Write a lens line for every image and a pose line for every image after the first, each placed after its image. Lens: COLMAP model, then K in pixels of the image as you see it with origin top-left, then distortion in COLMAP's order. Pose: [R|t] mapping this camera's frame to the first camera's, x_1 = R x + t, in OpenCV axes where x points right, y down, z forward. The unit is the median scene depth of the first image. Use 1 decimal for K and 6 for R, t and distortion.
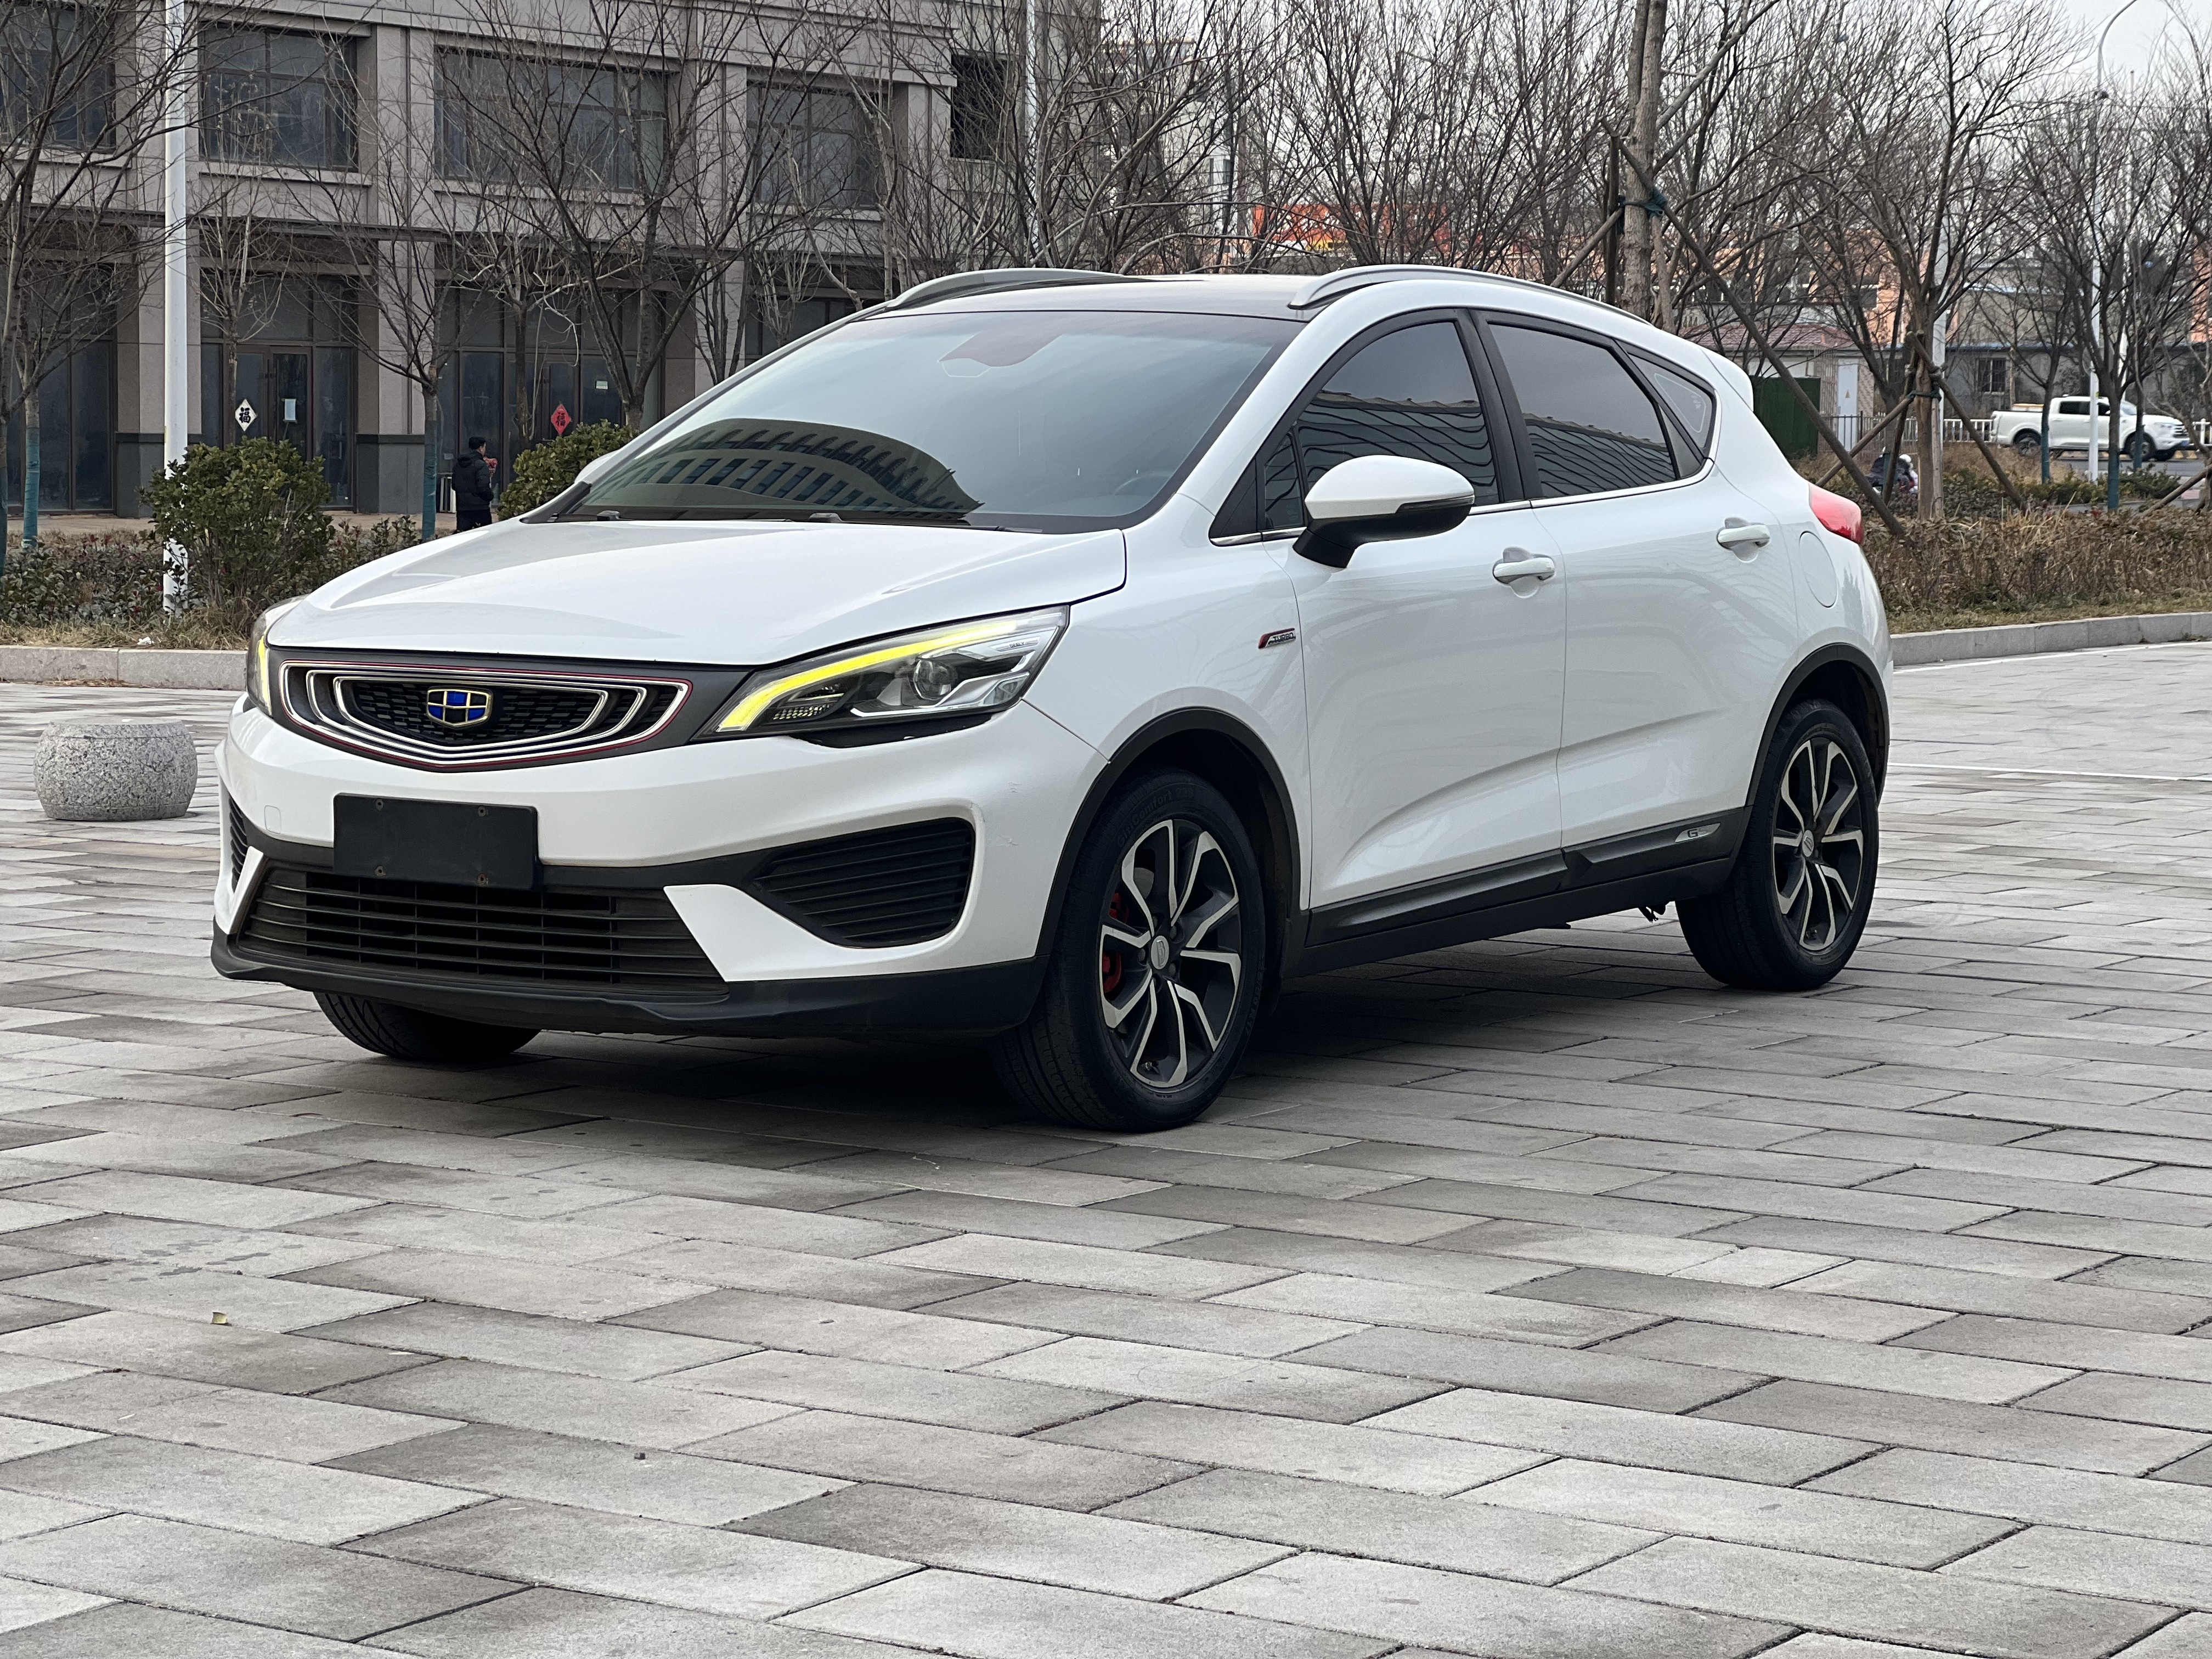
lens RADIAL K [[4689.2, 0, 1106.0], [0, 4689.2, 829.5], [0, 0, 1]] dist [0.036044, 0.353405]
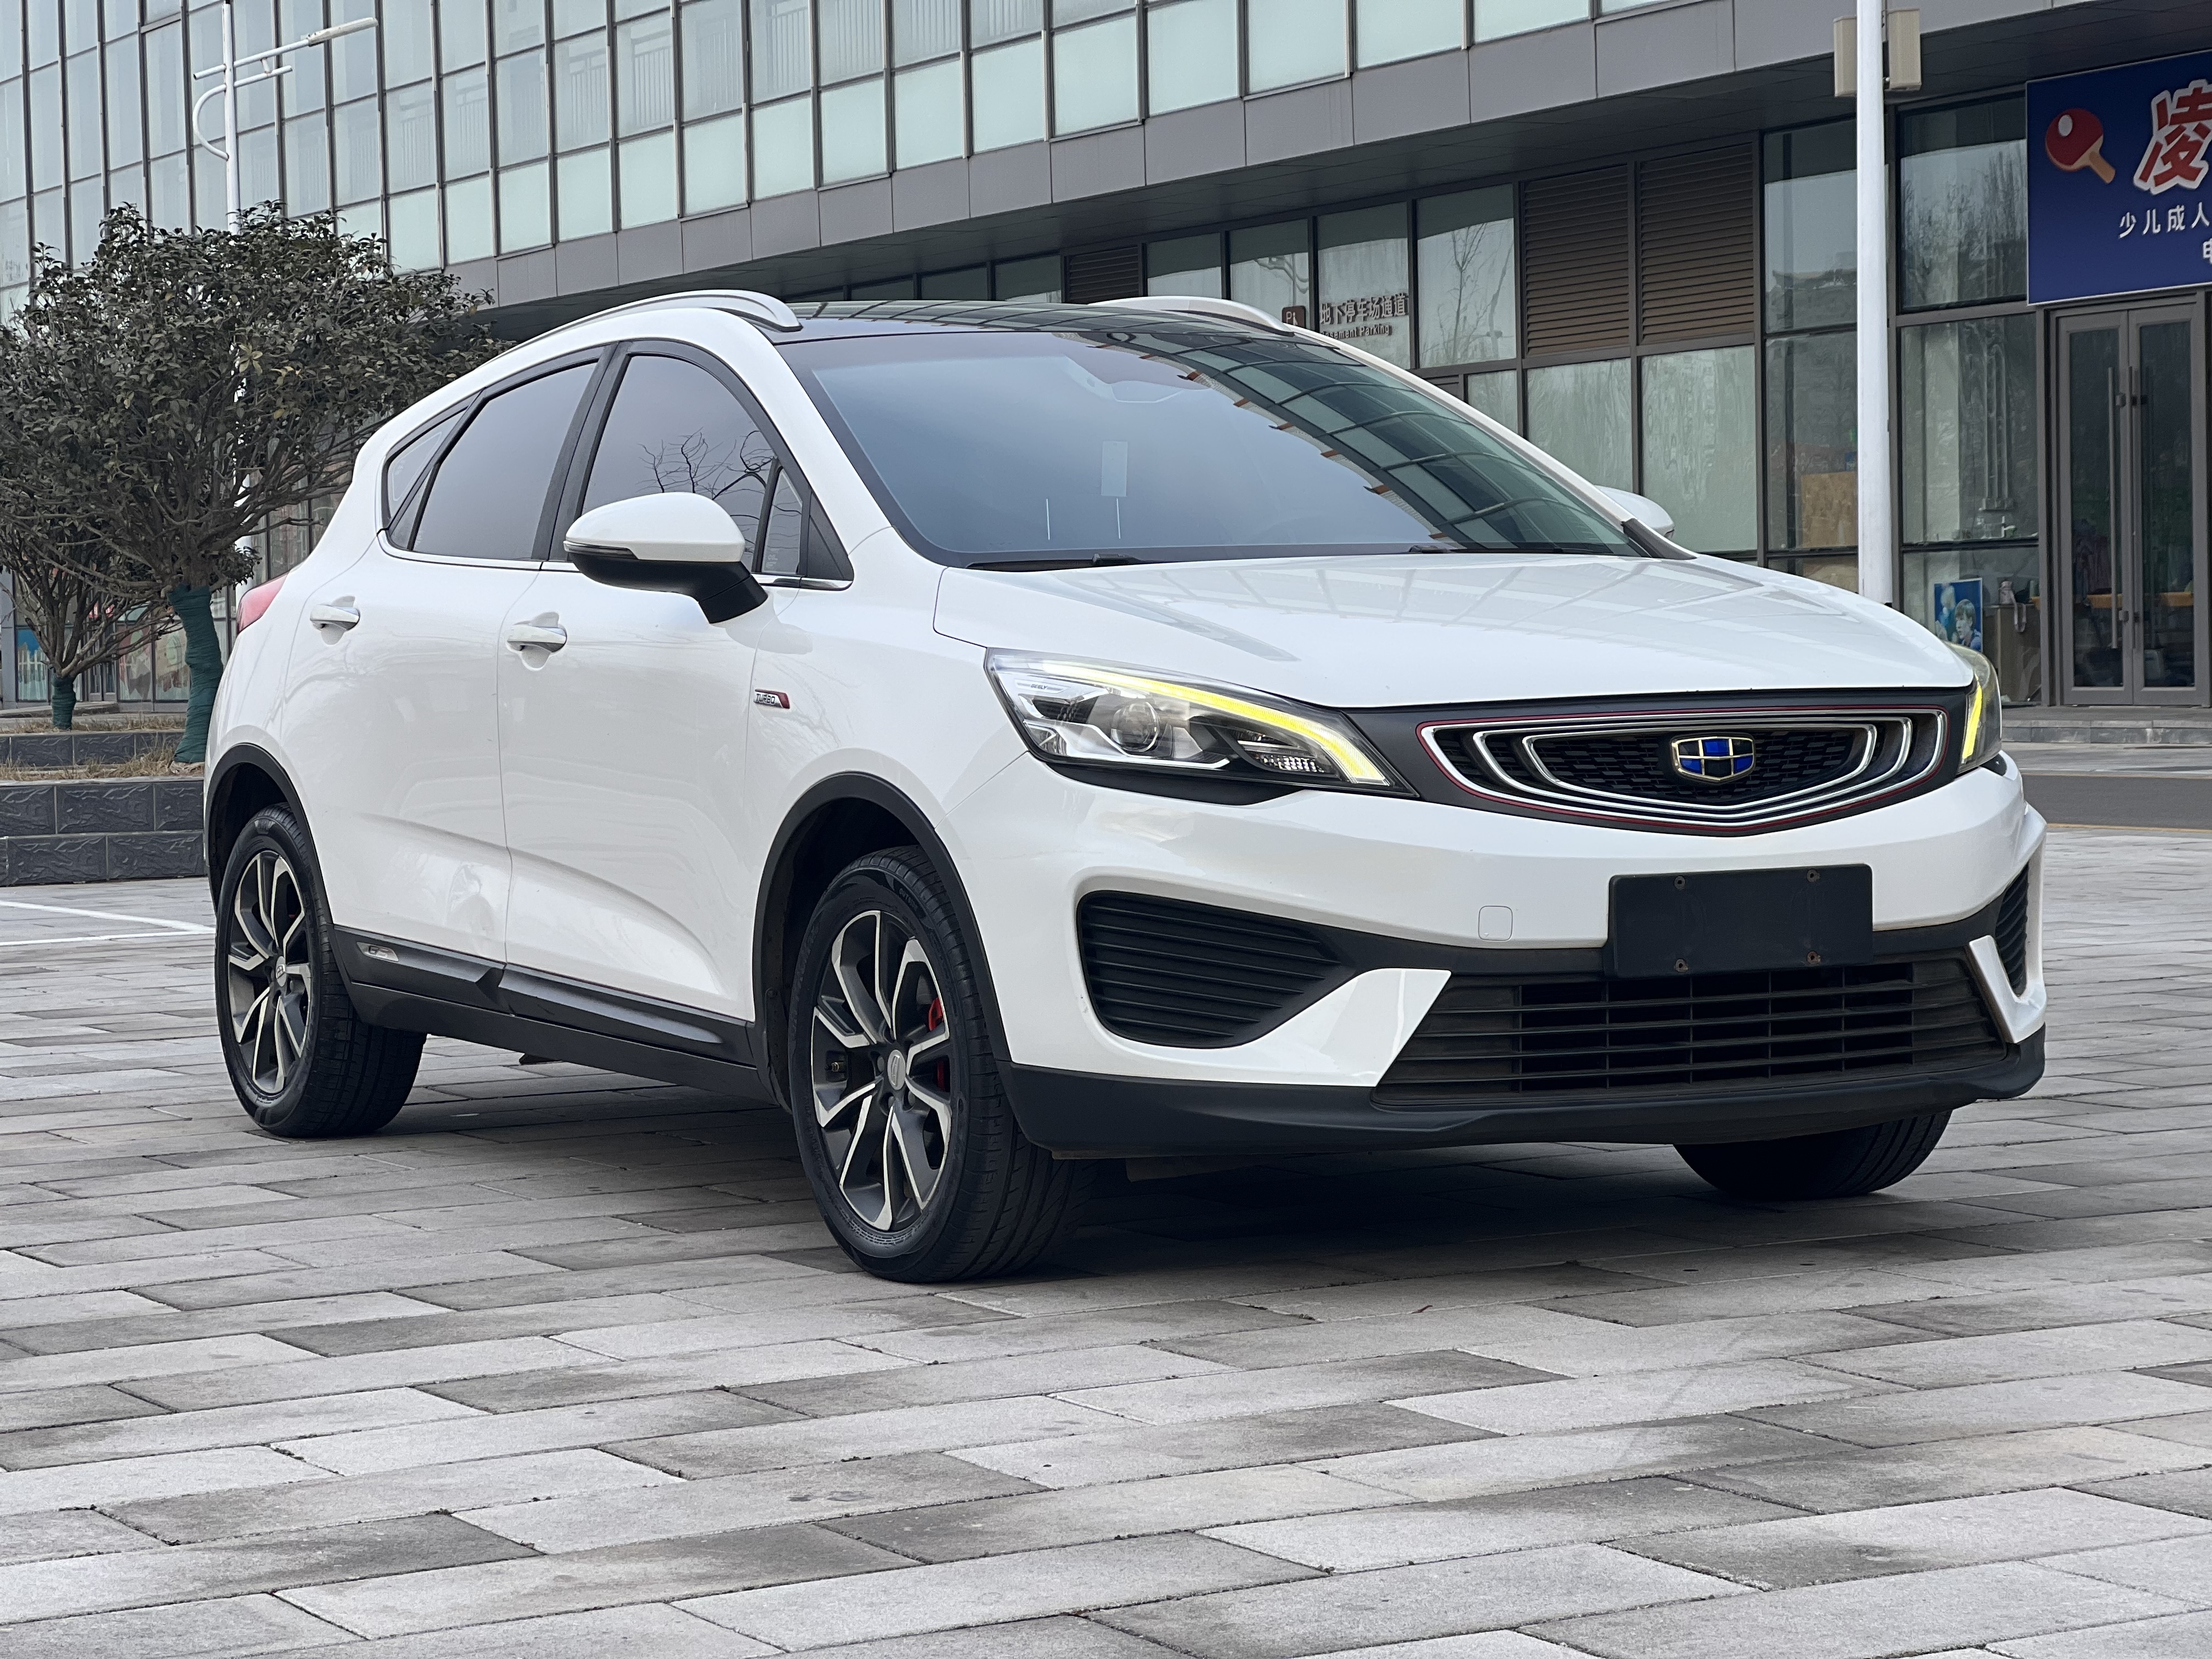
lens RADIAL K [[5004.7, 0, 1106.0], [0, 5004.7, 829.5], [0, 0, 1]] dist [-0.666770, 26.893081]
pose [[0.479044, -0.062036, 0.875596, -0.971699], [0.097660, 0.995073, 0.017070, -0.039600], [-0.872341, 0.077333, 0.482743, 0.682655]]
